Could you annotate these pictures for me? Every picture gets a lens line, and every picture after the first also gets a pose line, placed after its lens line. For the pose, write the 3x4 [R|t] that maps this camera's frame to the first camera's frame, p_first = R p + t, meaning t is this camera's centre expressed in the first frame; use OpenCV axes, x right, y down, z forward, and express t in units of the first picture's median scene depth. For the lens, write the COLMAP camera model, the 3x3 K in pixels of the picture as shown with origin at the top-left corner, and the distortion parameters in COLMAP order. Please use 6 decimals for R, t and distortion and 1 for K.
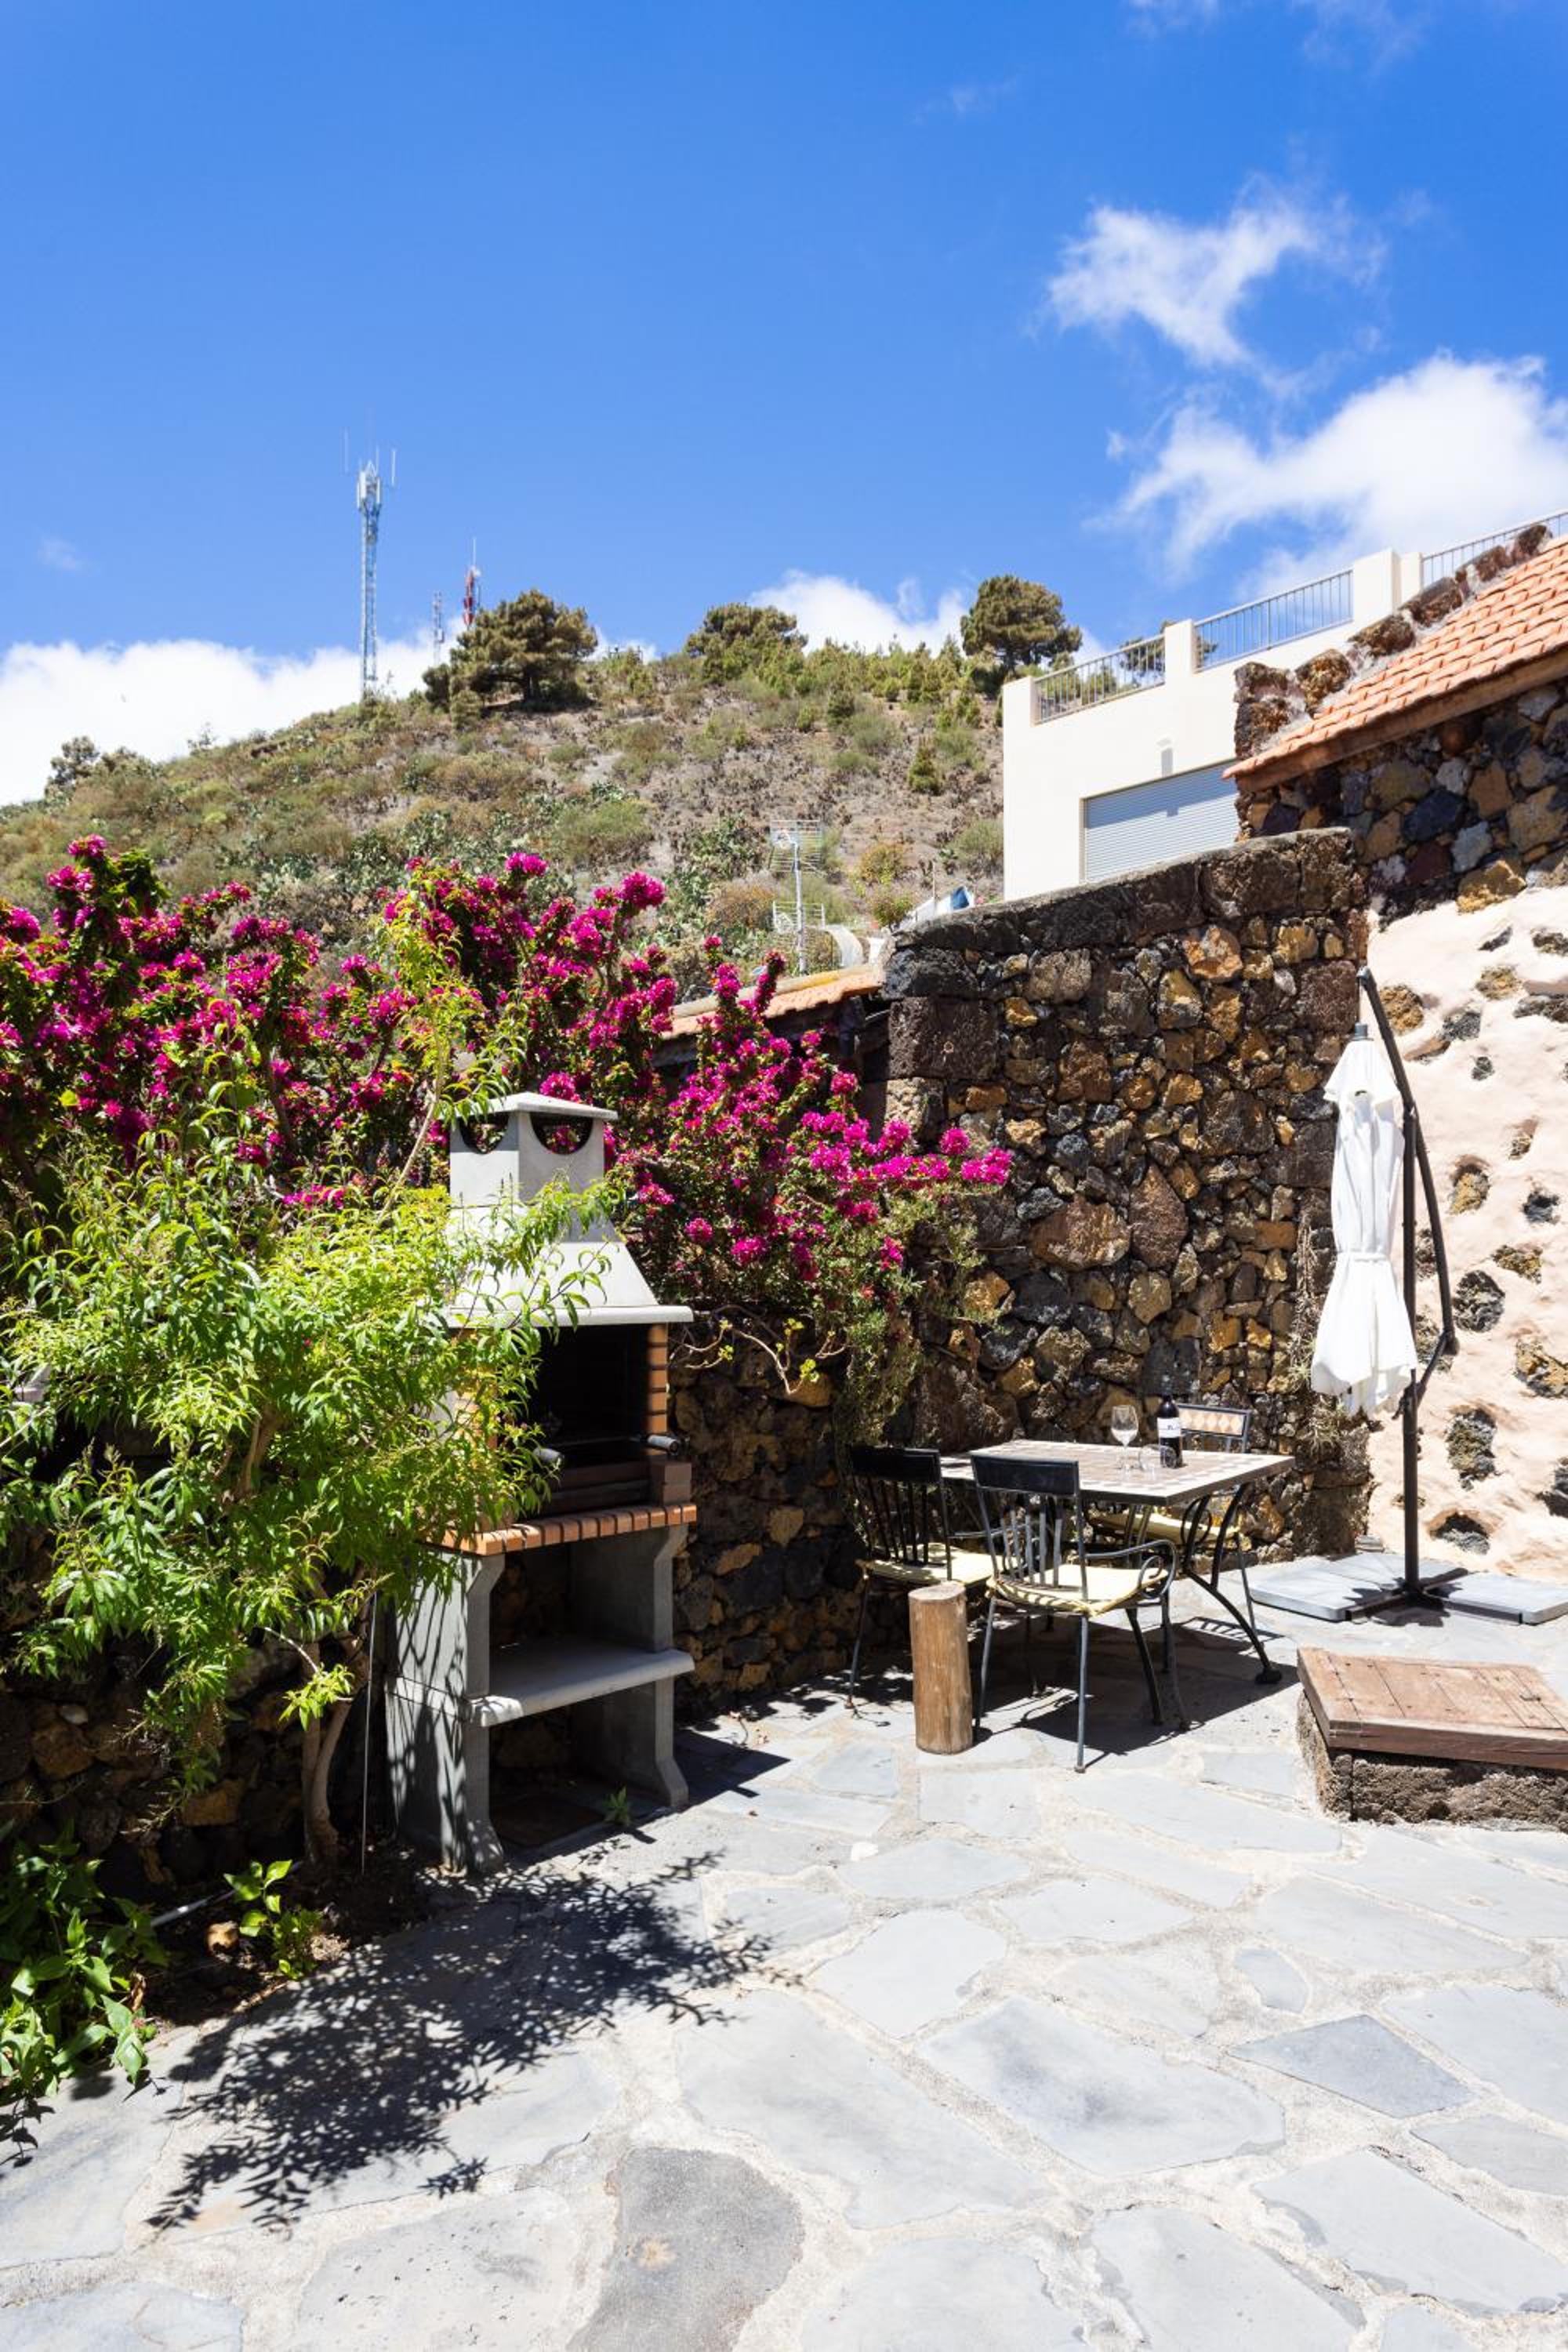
lens RADIAL K [[1455.0, 0, 773.2], [0, 1455.0, 1282.2], [0, 0, 1]] dist [-0.011560, 0.001219]
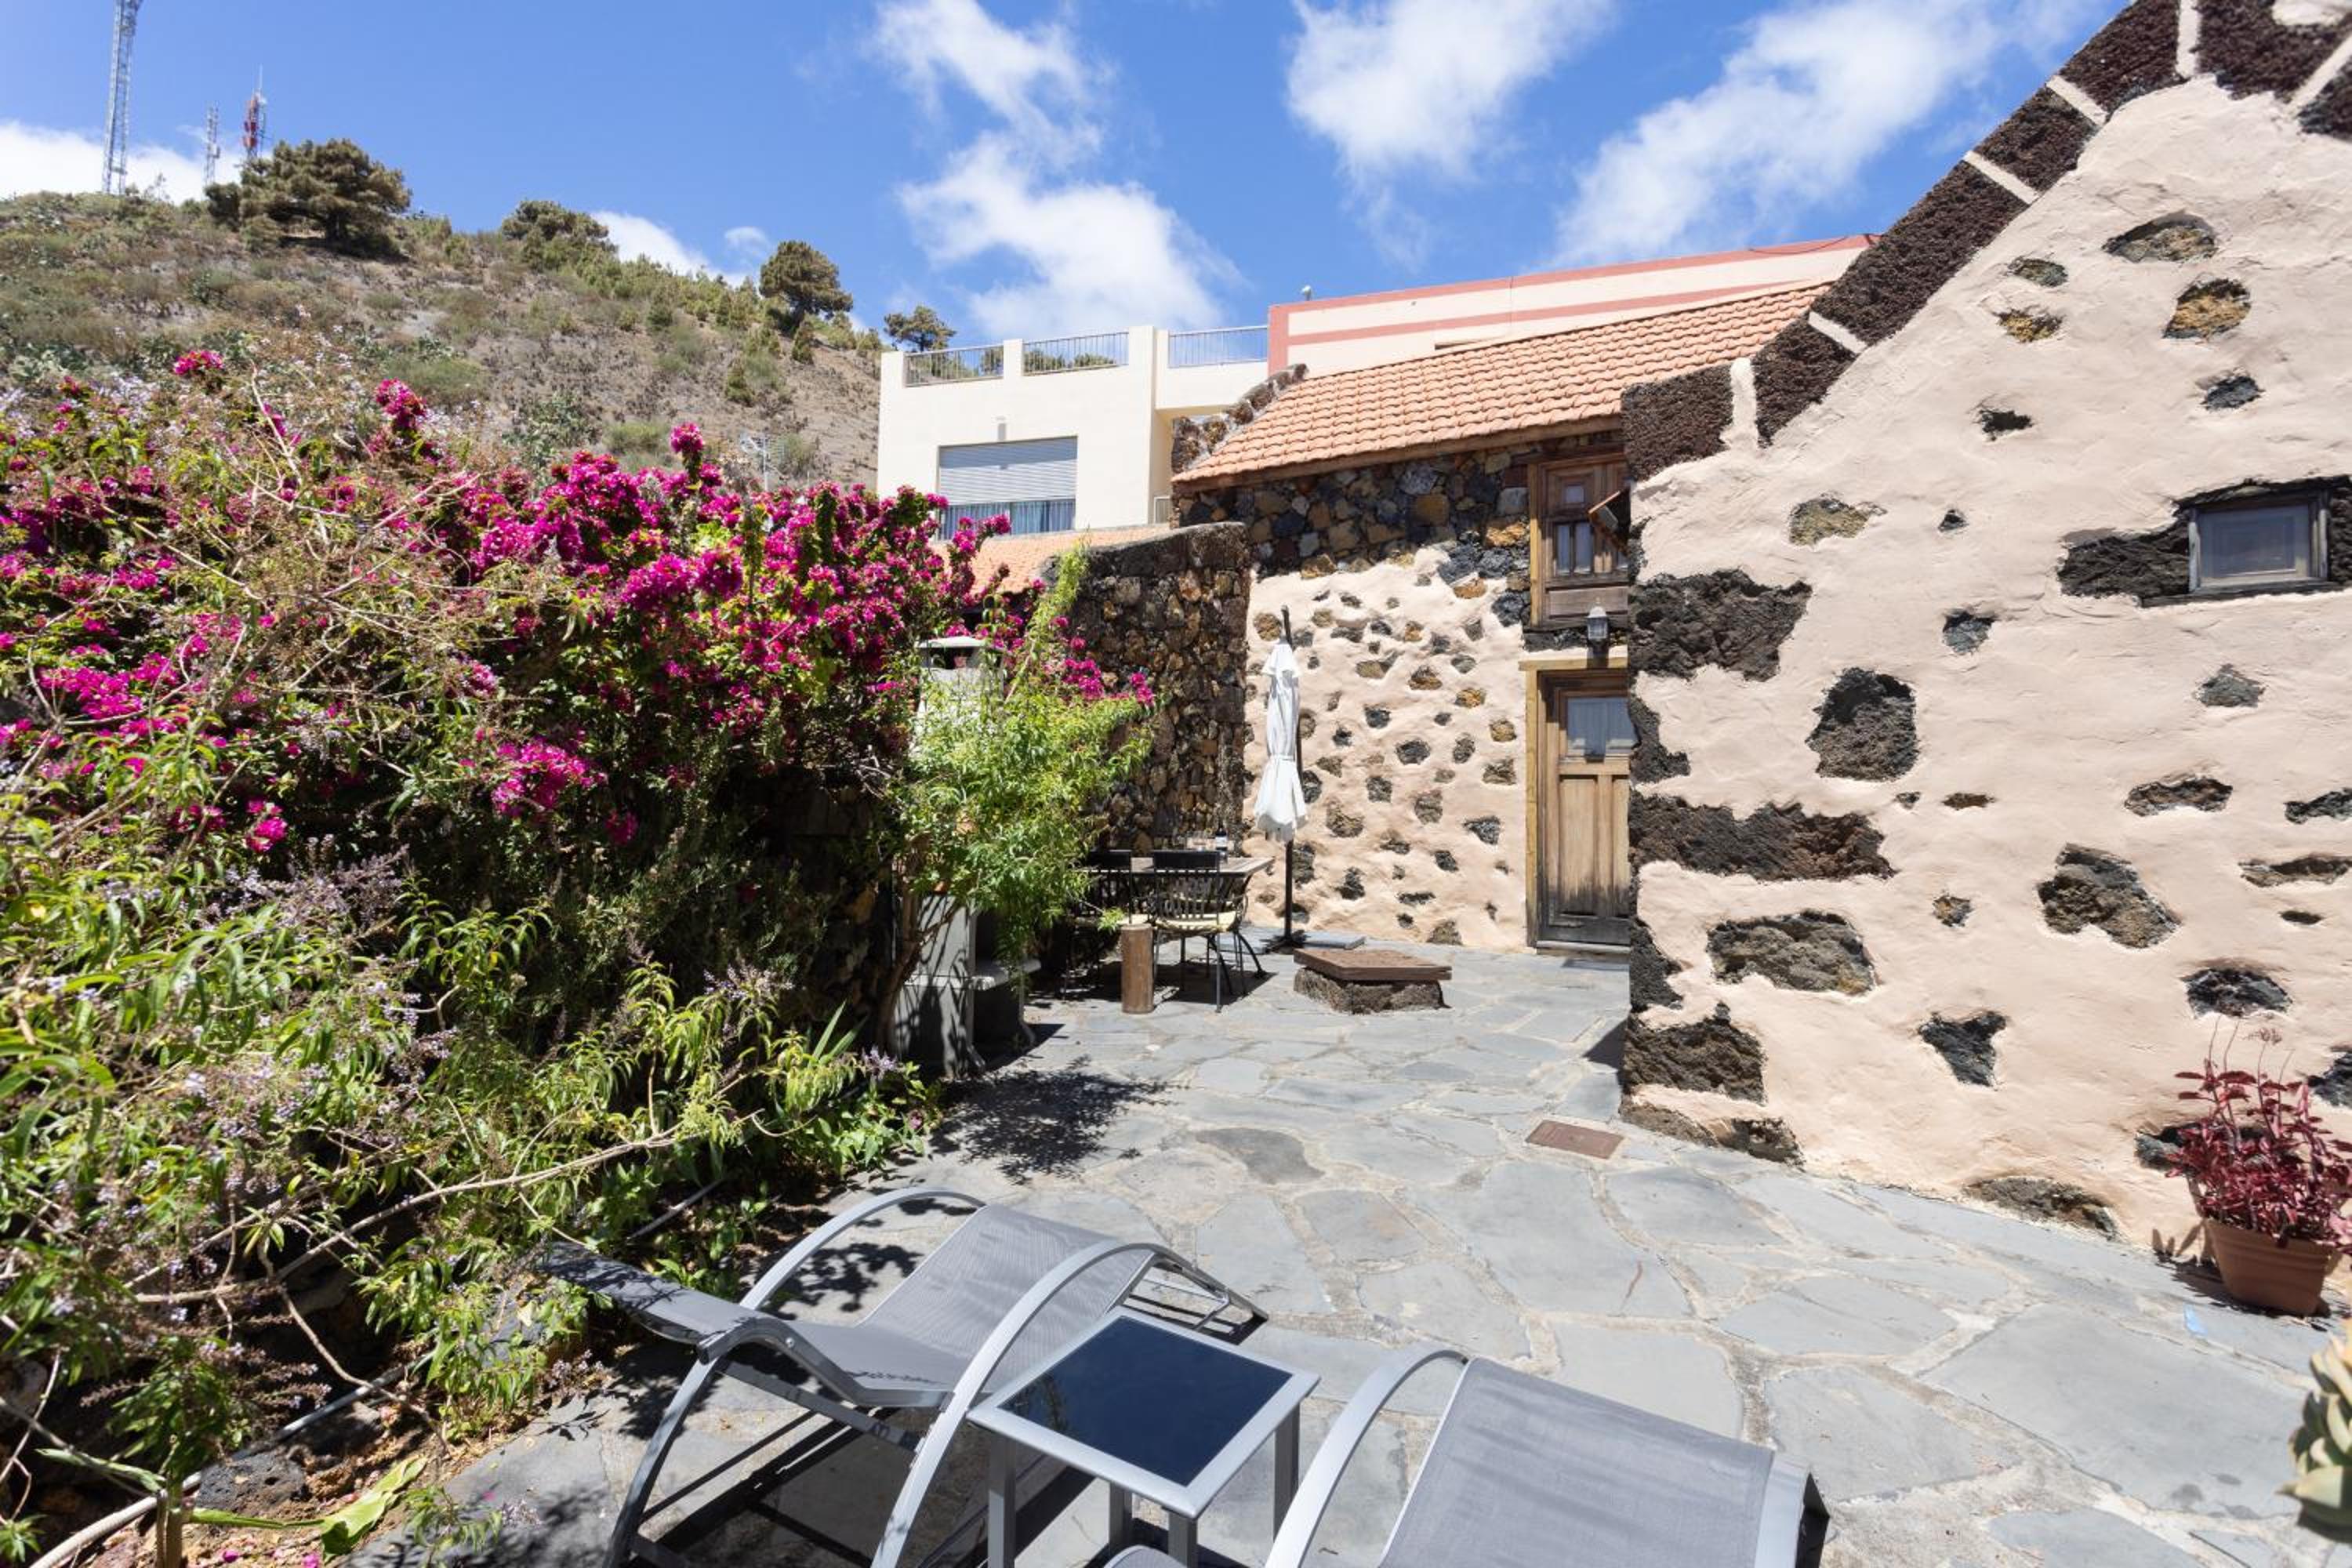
lens RADIAL K [[1138.1, 0, 1176.0], [0, 1138.1, 784.0], [0, 0, 1]] dist [0.002523, 0.002767]
pose [[0.867389, 0.024369, 0.497033, -0.054539], [-0.014356, 0.999610, -0.023957, 0.006588], [-0.497423, 0.013645, 0.867401, -0.026146]]
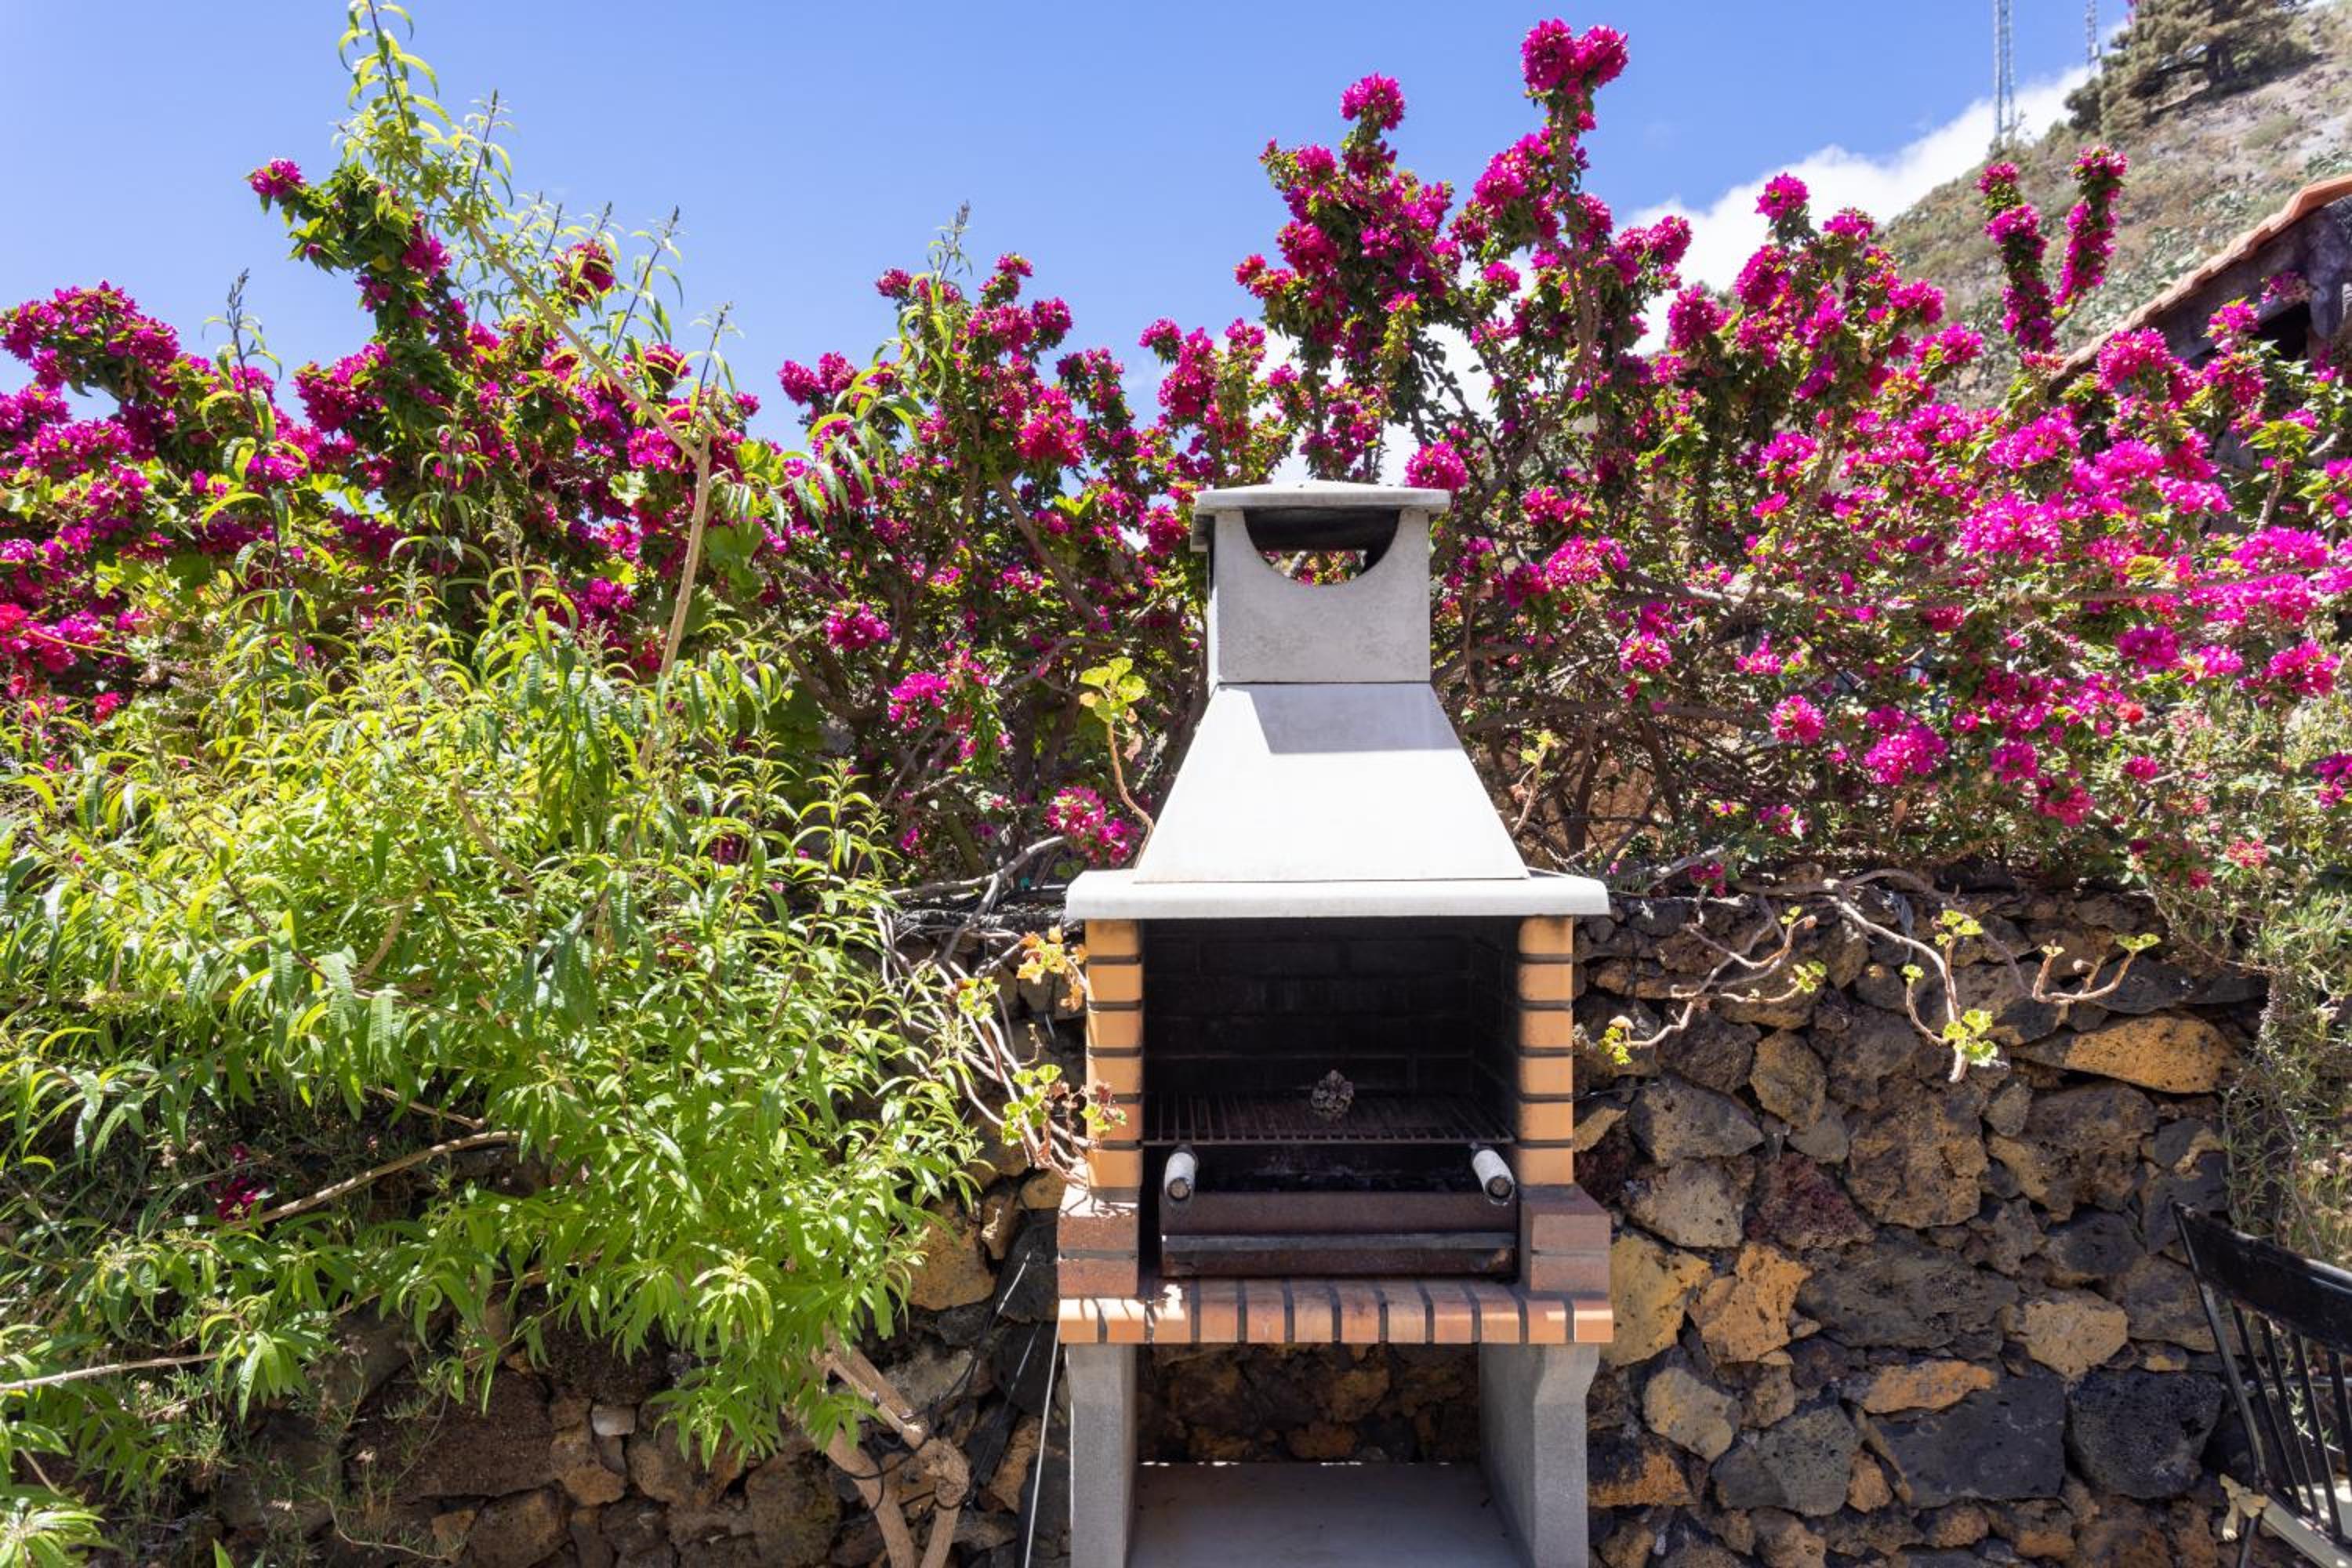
lens RADIAL K [[1401.3, 0, 1171.9], [0, 1401.3, 798.8], [0, 0, 1]] dist [0.000777, 0.000604]
pose [[0.676933, -0.003362, -0.736037, 0.016488], [0.002045, 0.999994, -0.002687, -0.000878], [0.736042, 0.000313, 0.676936, 0.053017]]
